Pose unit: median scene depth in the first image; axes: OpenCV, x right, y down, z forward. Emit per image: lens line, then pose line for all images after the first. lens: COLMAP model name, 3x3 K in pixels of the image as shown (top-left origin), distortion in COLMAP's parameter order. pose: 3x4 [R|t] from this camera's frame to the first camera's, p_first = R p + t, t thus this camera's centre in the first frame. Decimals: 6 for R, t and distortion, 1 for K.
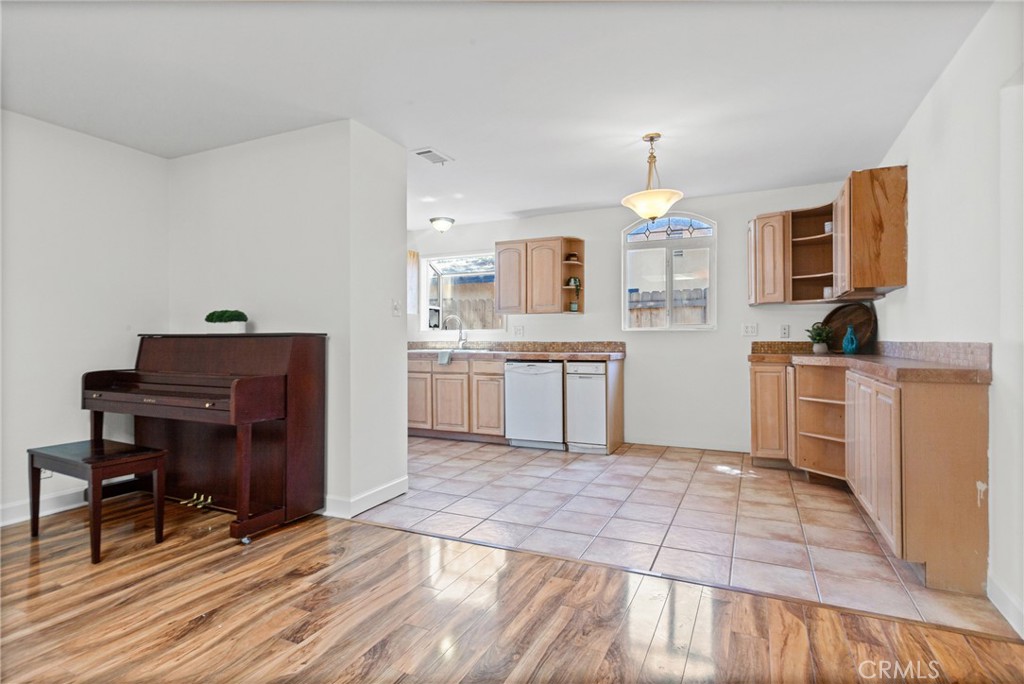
lens RADIAL K [[520.2, 0, 511.1], [0, 520.2, 337.3], [0, 0, 1]] dist [0.000171, 0.000005]
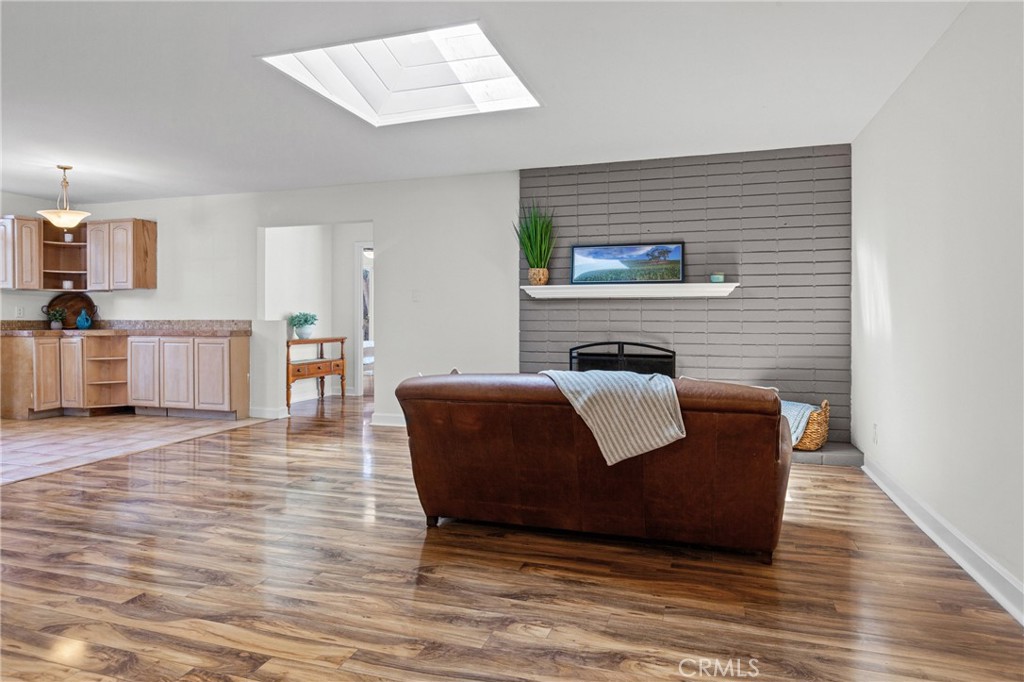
lens RADIAL K [[634.0, 0, 508.2], [0, 634.0, 343.8], [0, 0, 1]] dist [-0.016853, 0.000730]
pose [[-0.137500, -0.034720, 0.989893, -1.361465], [-0.005726, 0.999397, 0.034258, 0.007619], [-0.990485, -0.000958, -0.137616, 0.082320]]
